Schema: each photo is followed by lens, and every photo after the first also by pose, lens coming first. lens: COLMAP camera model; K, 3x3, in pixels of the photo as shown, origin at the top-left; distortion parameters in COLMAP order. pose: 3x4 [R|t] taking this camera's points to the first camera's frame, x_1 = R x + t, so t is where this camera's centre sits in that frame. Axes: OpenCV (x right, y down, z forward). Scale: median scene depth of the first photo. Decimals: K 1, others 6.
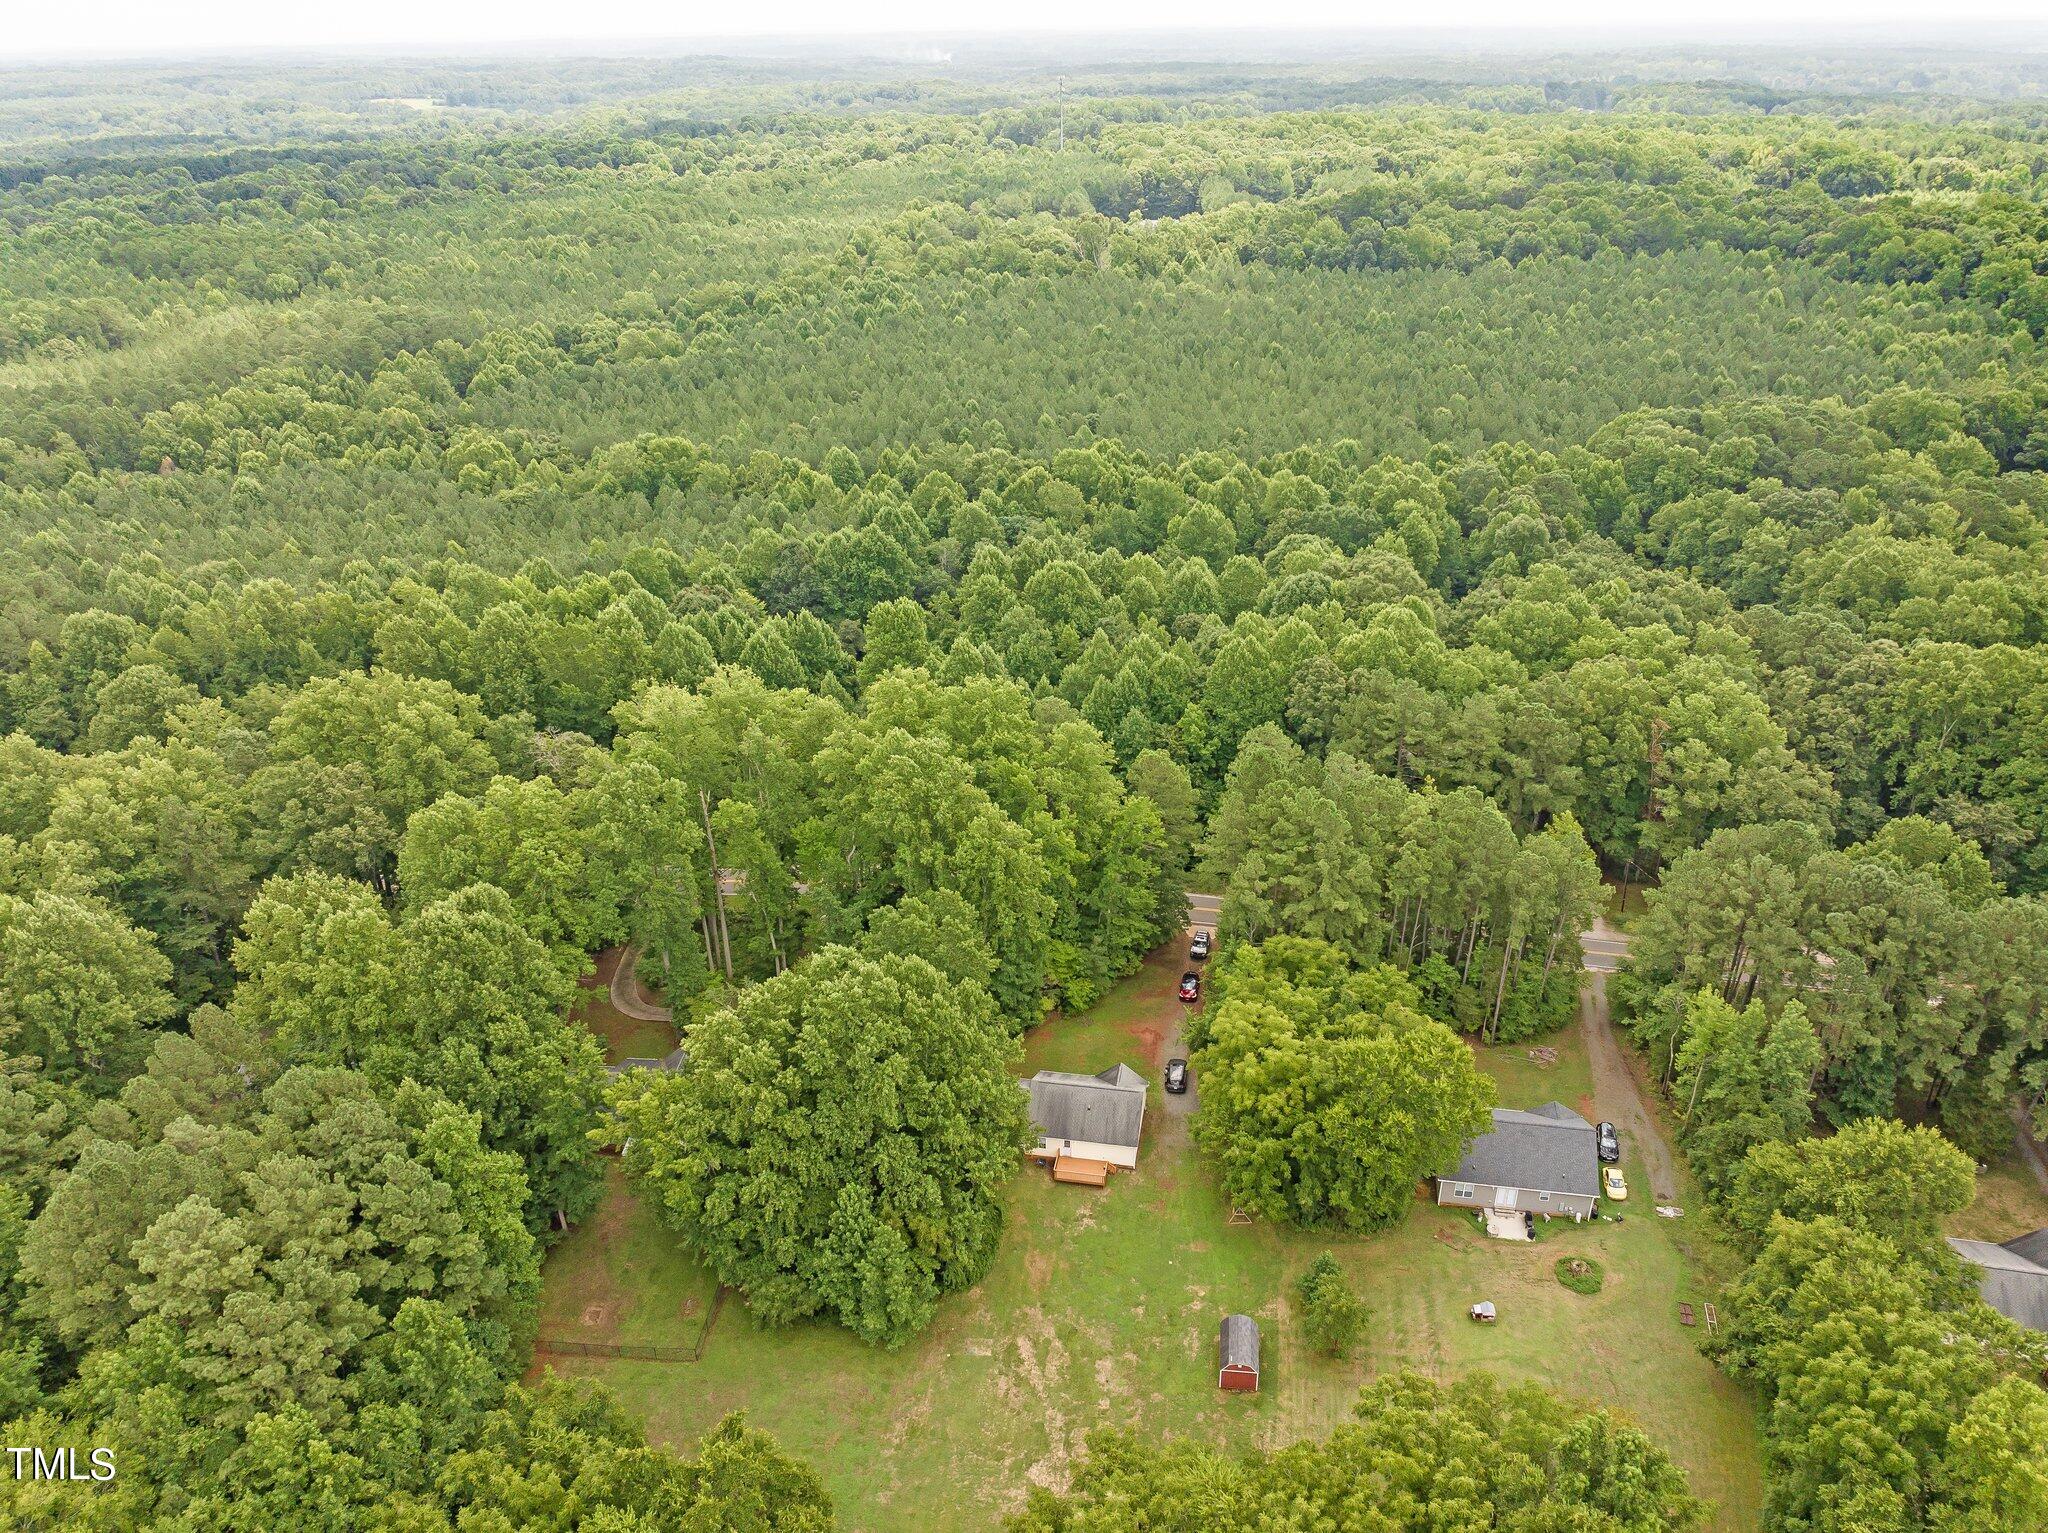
lens RADIAL K [[1458.0, 0, 1026.6], [0, 1458.0, 799.3], [0, 0, 1]] dist [-0.033378, -0.000072]
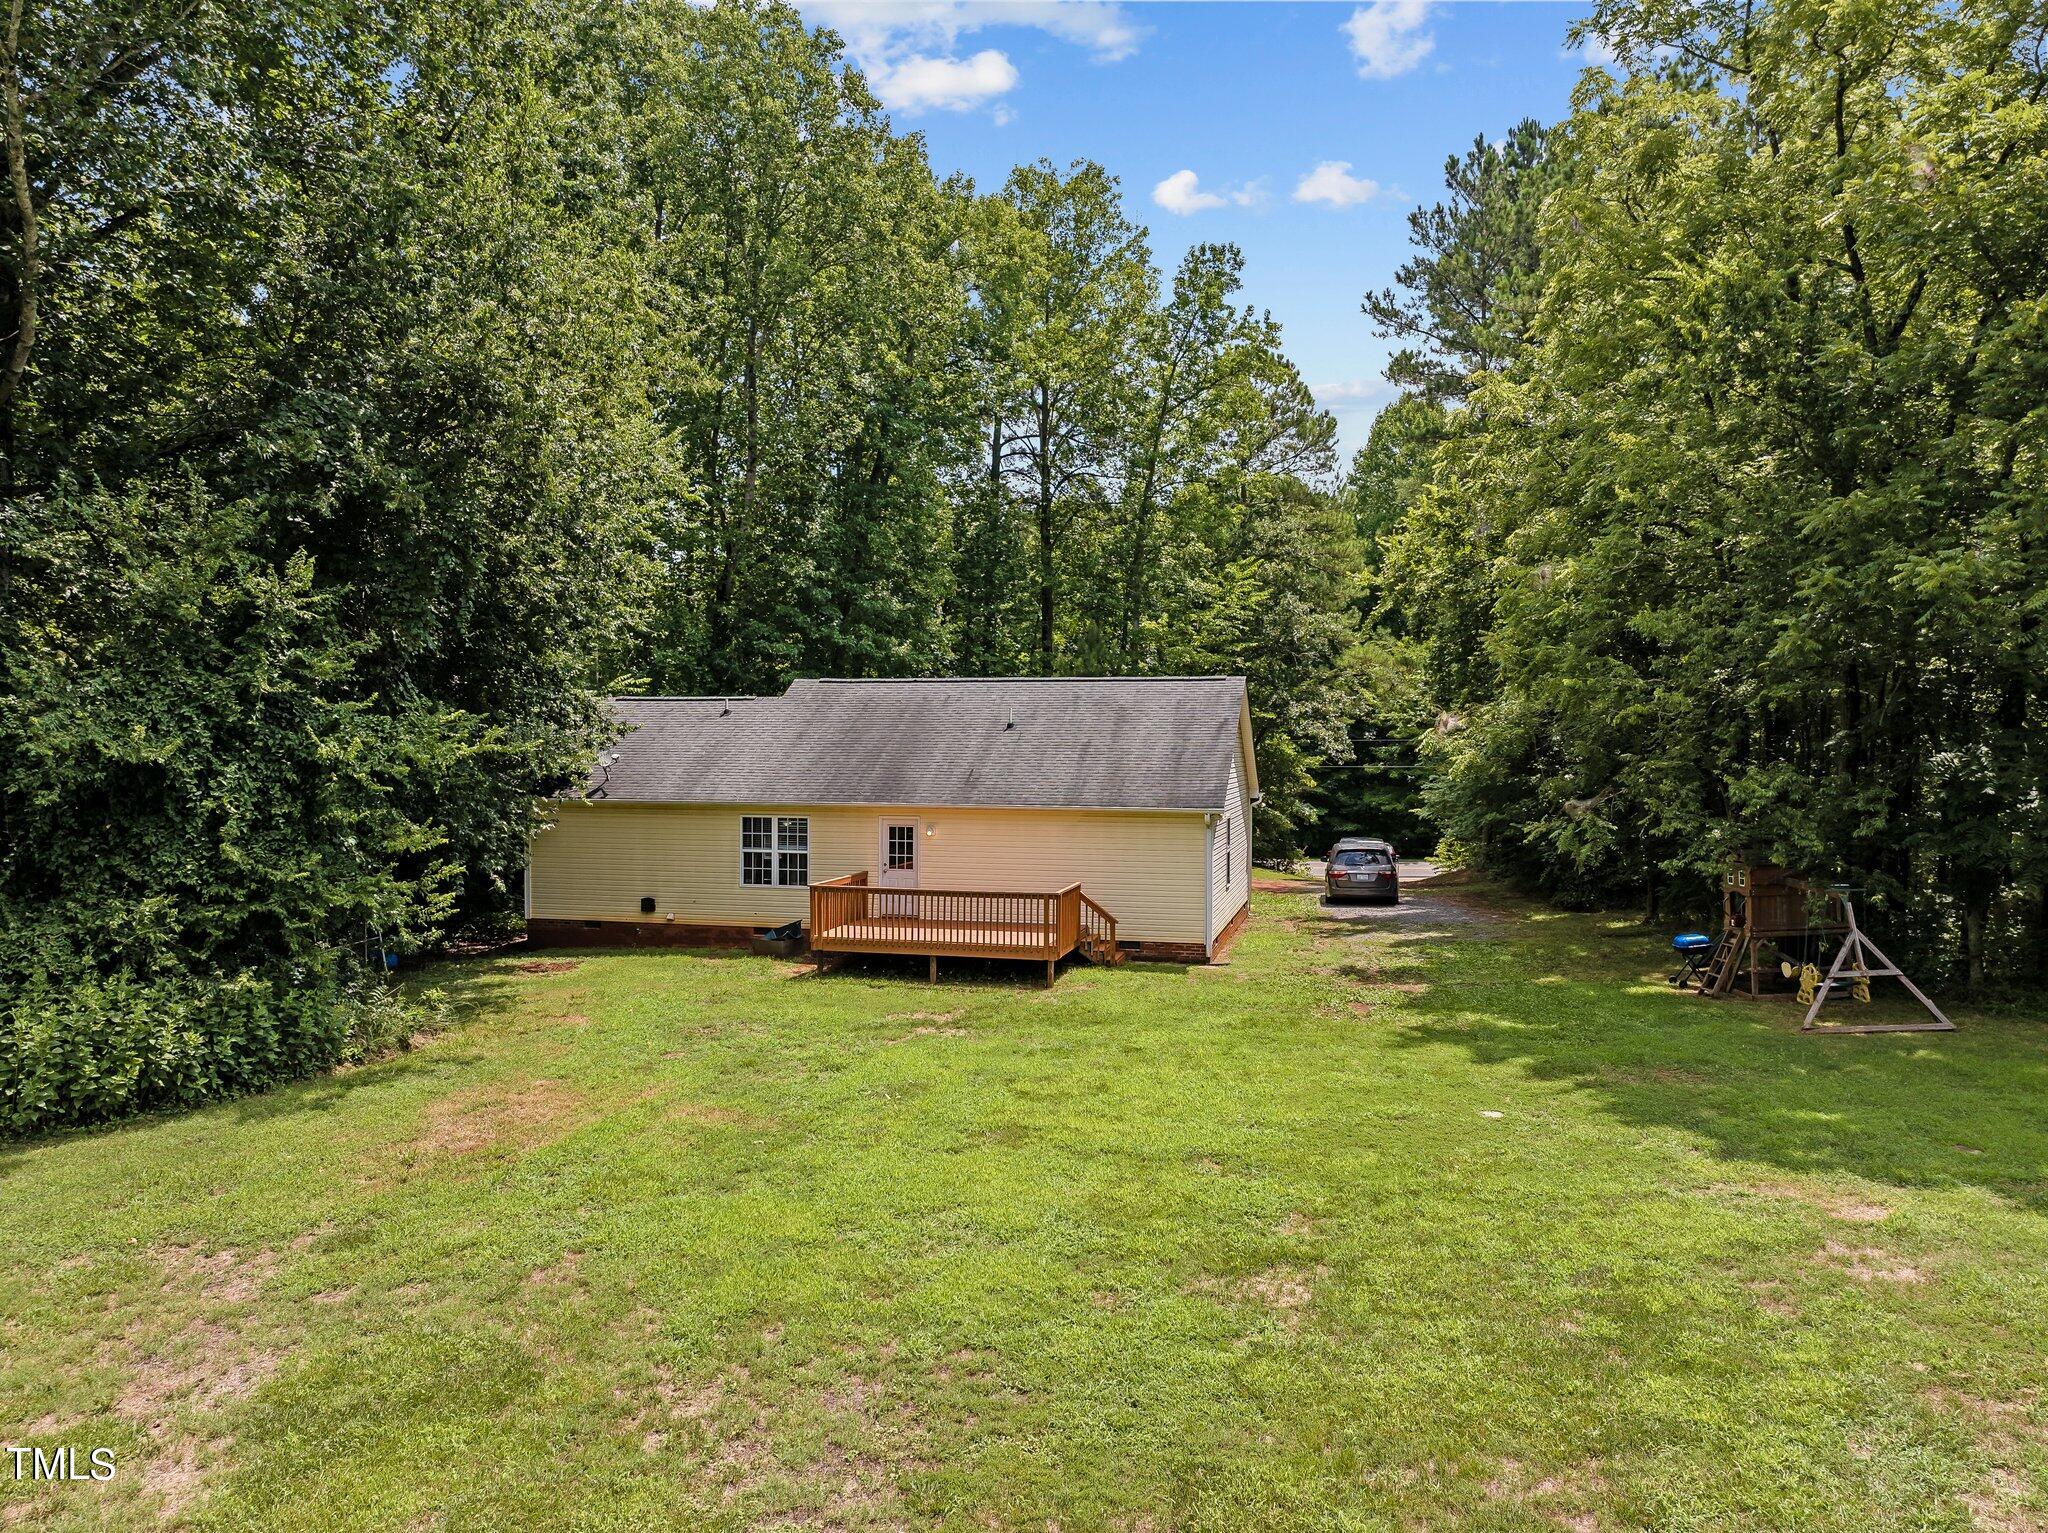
lens RADIAL K [[1447.9, 0, 1024.9], [0, 1447.9, 790.9], [0, 0, 1]] dist [-0.030013, 0.010692]
pose [[0.998060, 0.023005, -0.057848, 0.068171], [-0.046411, 0.894282, -0.445092, 0.377021], [0.041493, 0.446913, 0.893615, 0.927996]]
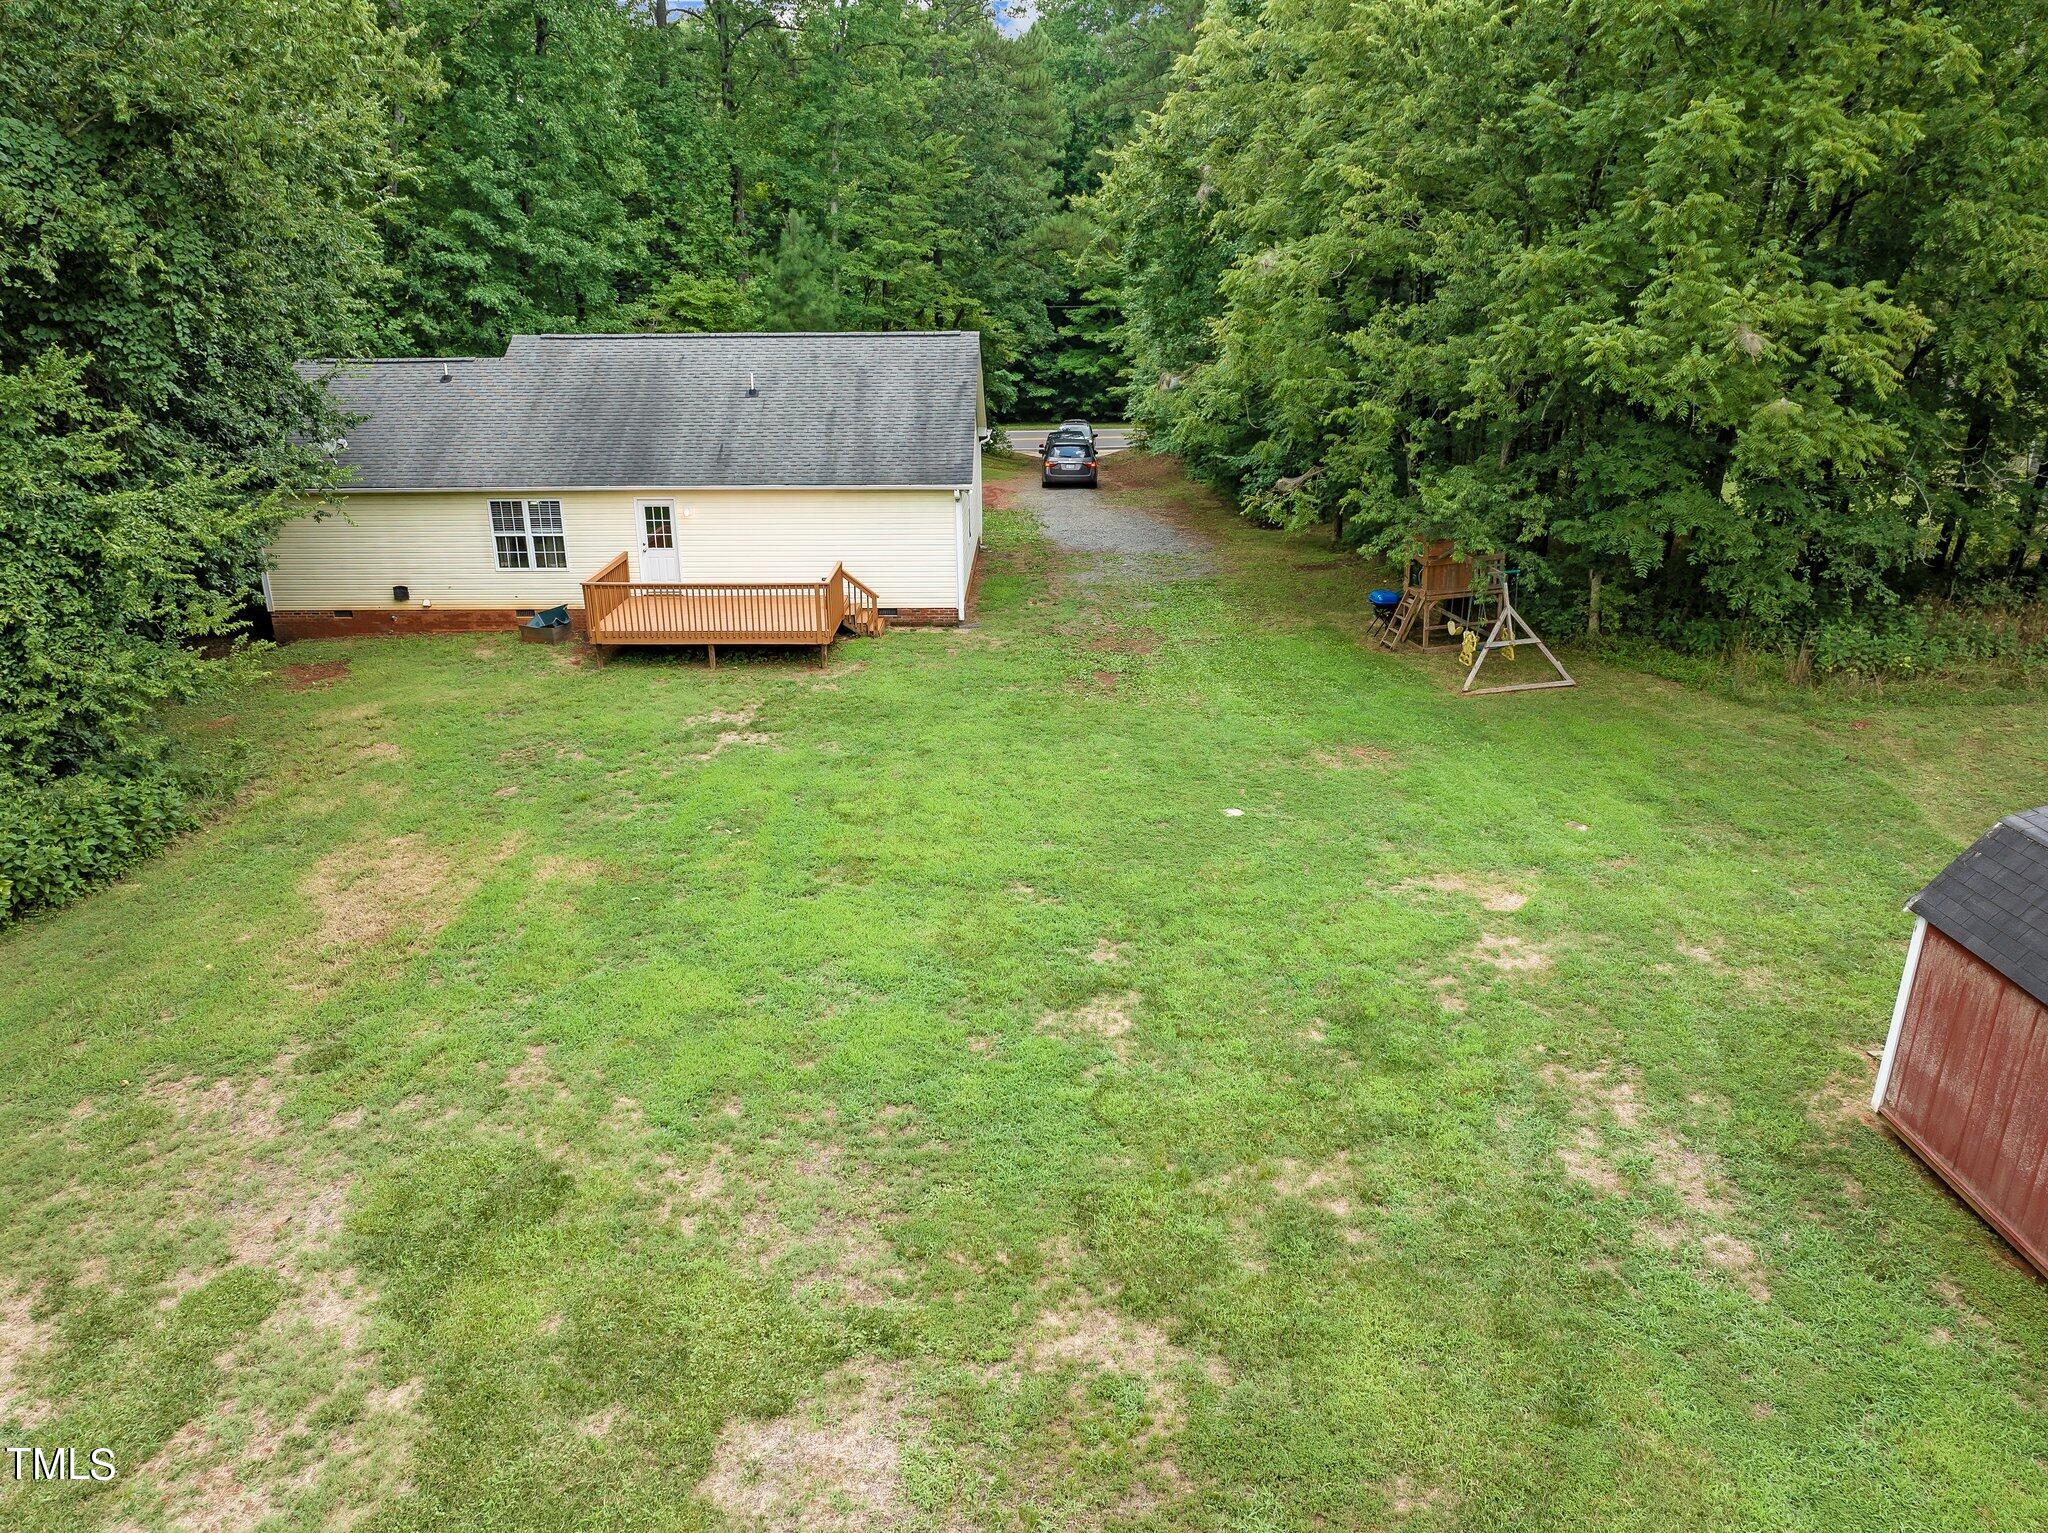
lens RADIAL K [[1447.9, 0, 1024.9], [0, 1447.9, 790.9], [0, 0, 1]] dist [-0.030013, 0.010692]
pose [[0.986195, -0.048300, 0.158385, 0.053632], [0.069191, 0.989207, -0.129160, 0.358975], [-0.150438, 0.138335, 0.978893, 0.901331]]
